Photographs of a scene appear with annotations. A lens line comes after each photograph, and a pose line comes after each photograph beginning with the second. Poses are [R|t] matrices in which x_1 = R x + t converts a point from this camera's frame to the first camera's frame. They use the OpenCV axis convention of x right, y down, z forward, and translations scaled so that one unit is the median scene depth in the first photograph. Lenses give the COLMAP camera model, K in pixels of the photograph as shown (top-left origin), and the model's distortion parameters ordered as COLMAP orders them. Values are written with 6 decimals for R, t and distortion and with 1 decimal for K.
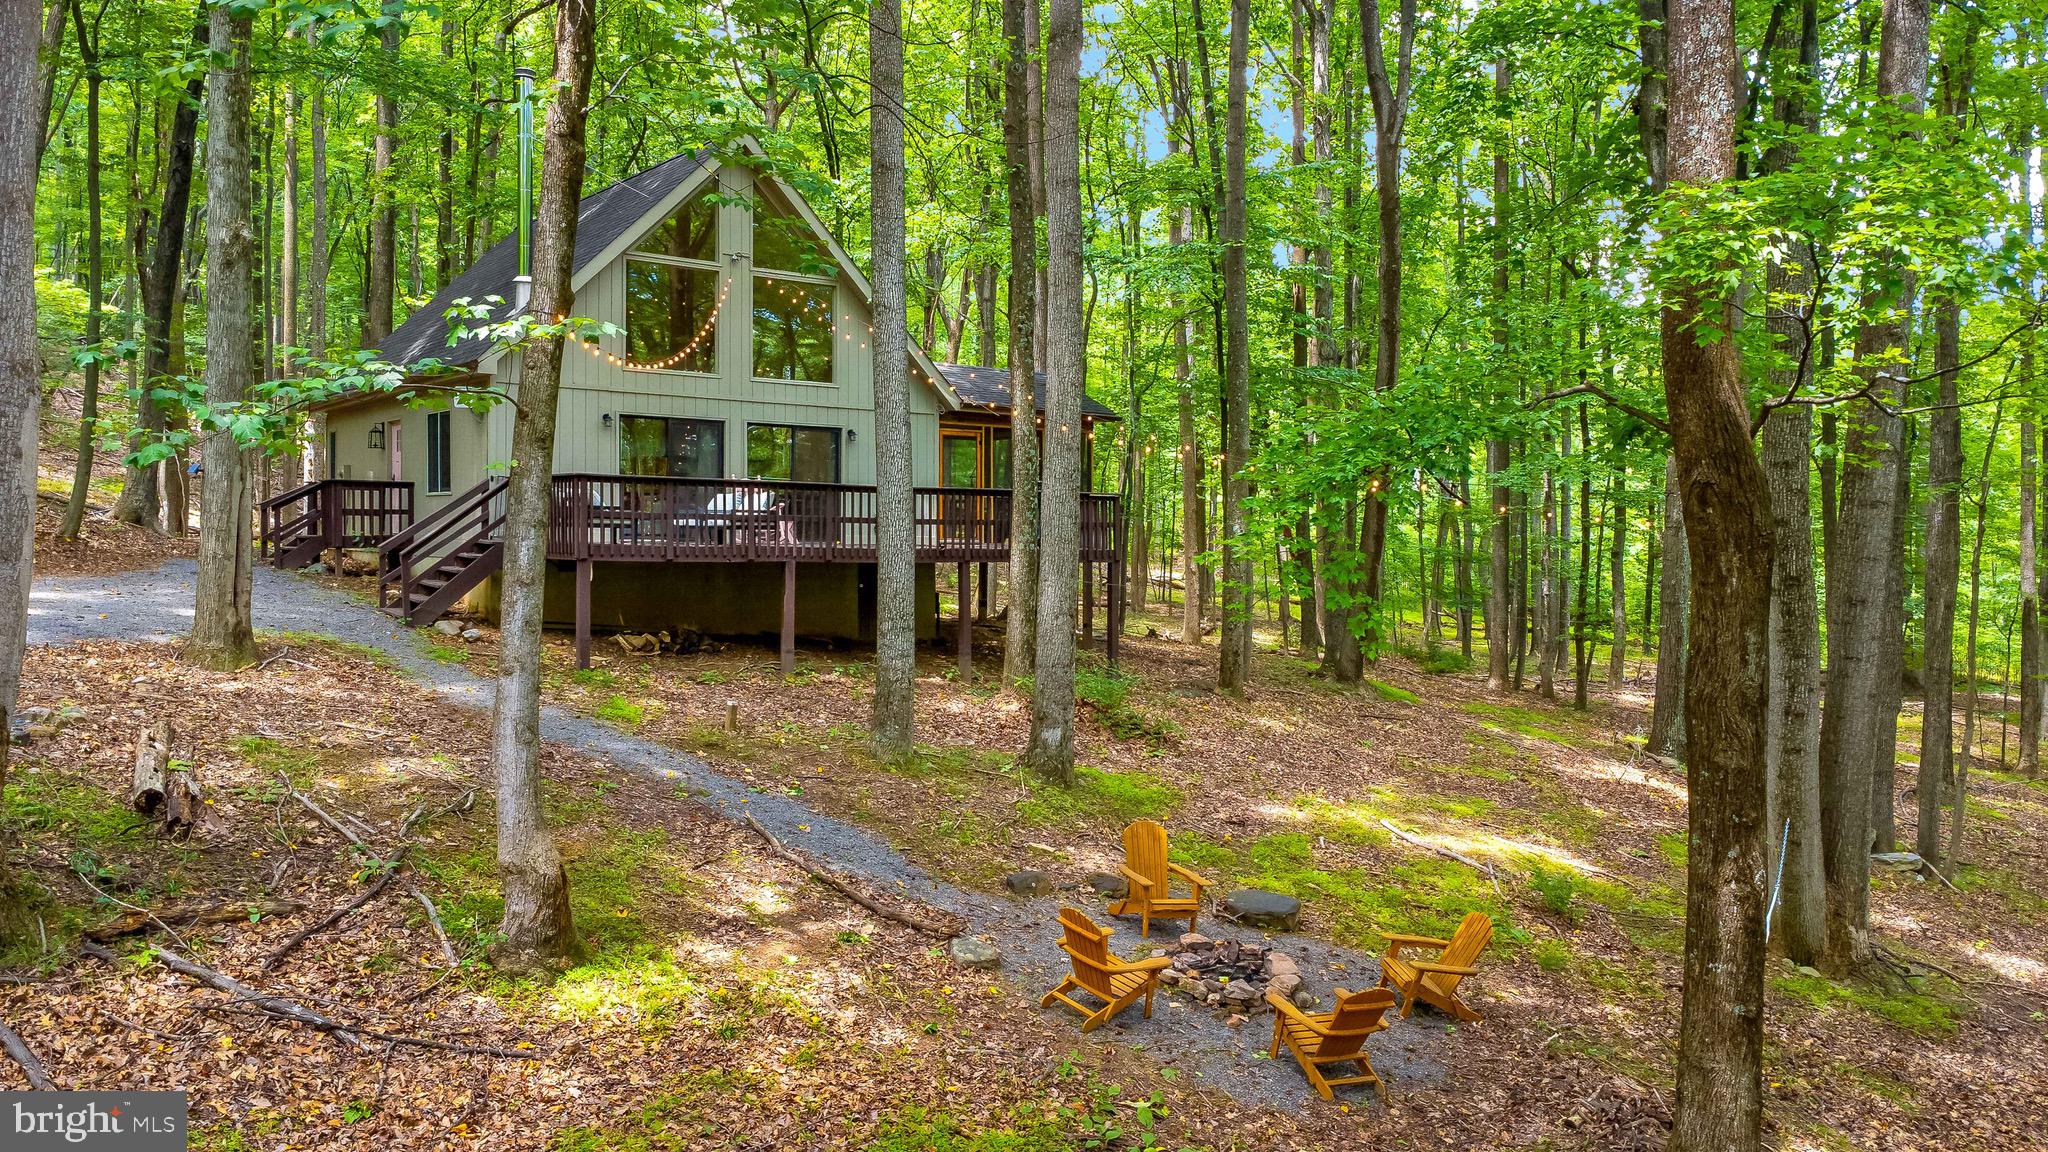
lens RADIAL K [[1554.3, 0, 1043.6], [0, 1554.3, 589.2], [0, 0, 1]] dist [0.033353, -0.054060]
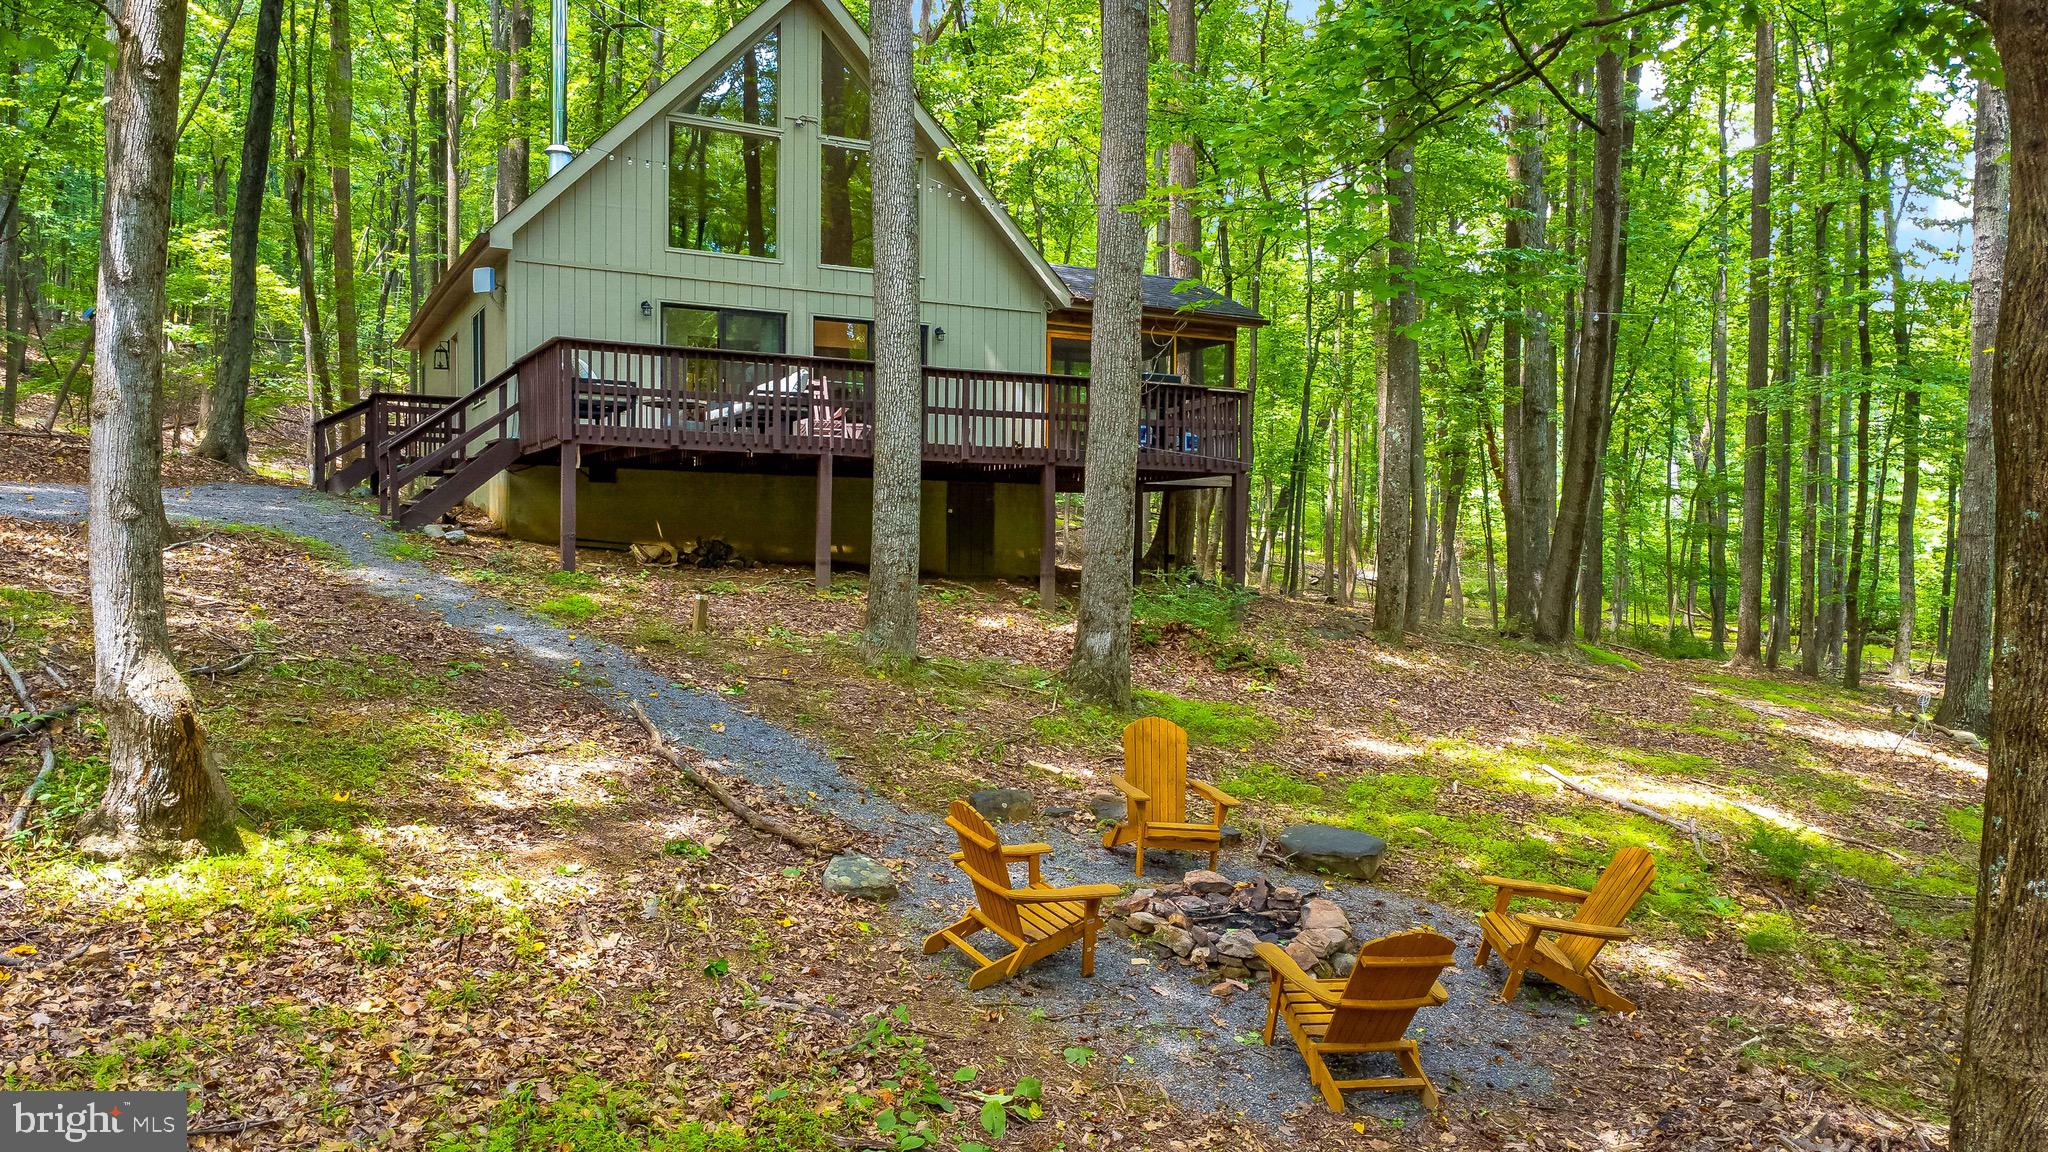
lens RADIAL K [[1554.3, 0, 1025.7], [0, 1554.3, 658.1], [0, 0, 1]] dist [0.033353, -0.054060]
pose [[0.986673, 0.009852, -0.162415, 0.134727], [-0.005199, 0.999564, 0.029049, 0.112247], [0.162631, -0.027818, 0.986295, 0.323869]]
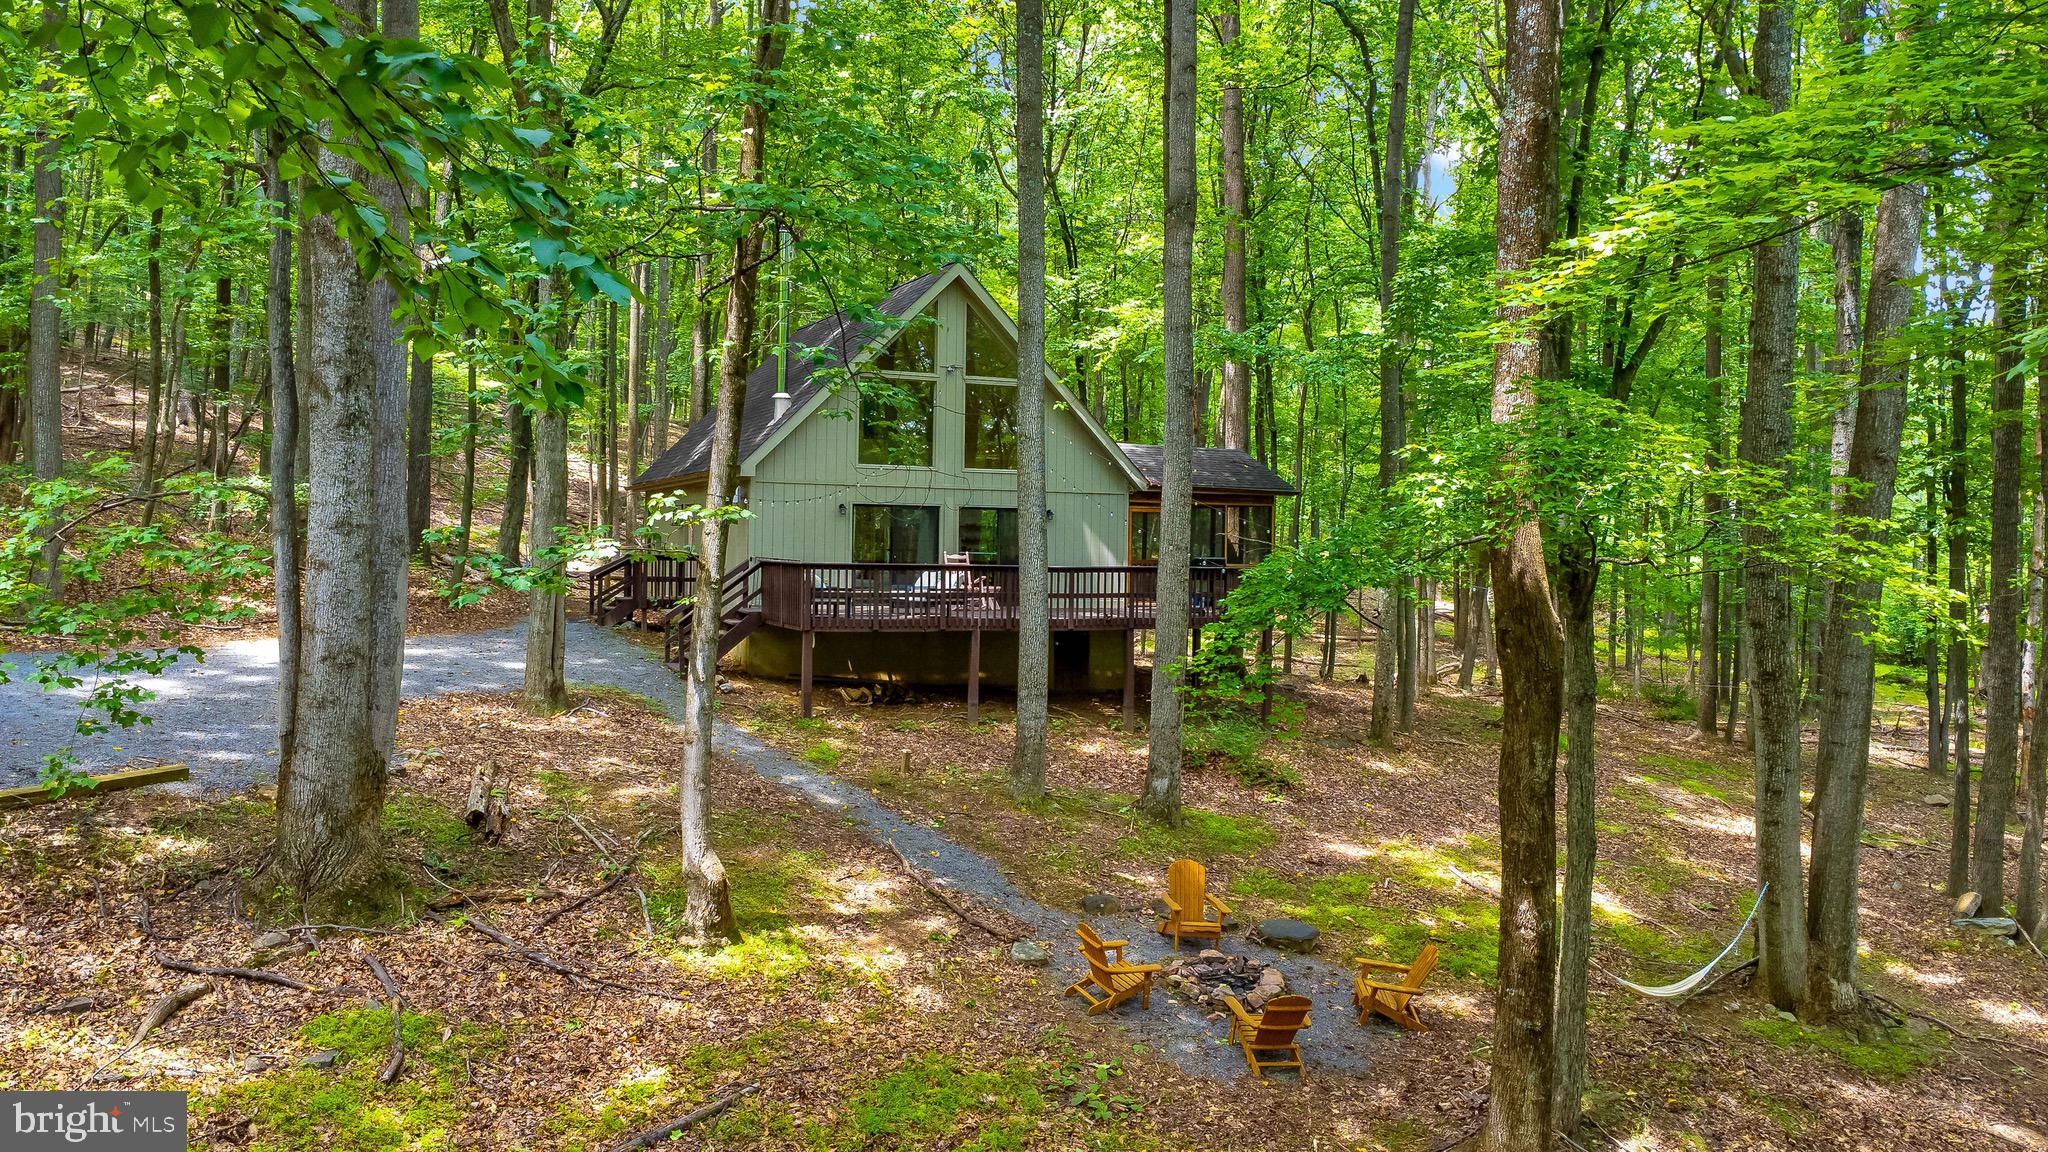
lens RADIAL K [[1554.3, 0, 1006.5], [0, 1554.3, 595.9], [0, 0, 1]] dist [0.033353, -0.054060]
pose [[0.973689, 0.005238, -0.227823, 0.232409], [-0.006758, 0.999960, -0.005890, -0.063897], [0.227783, 0.007274, 0.973685, -0.299455]]
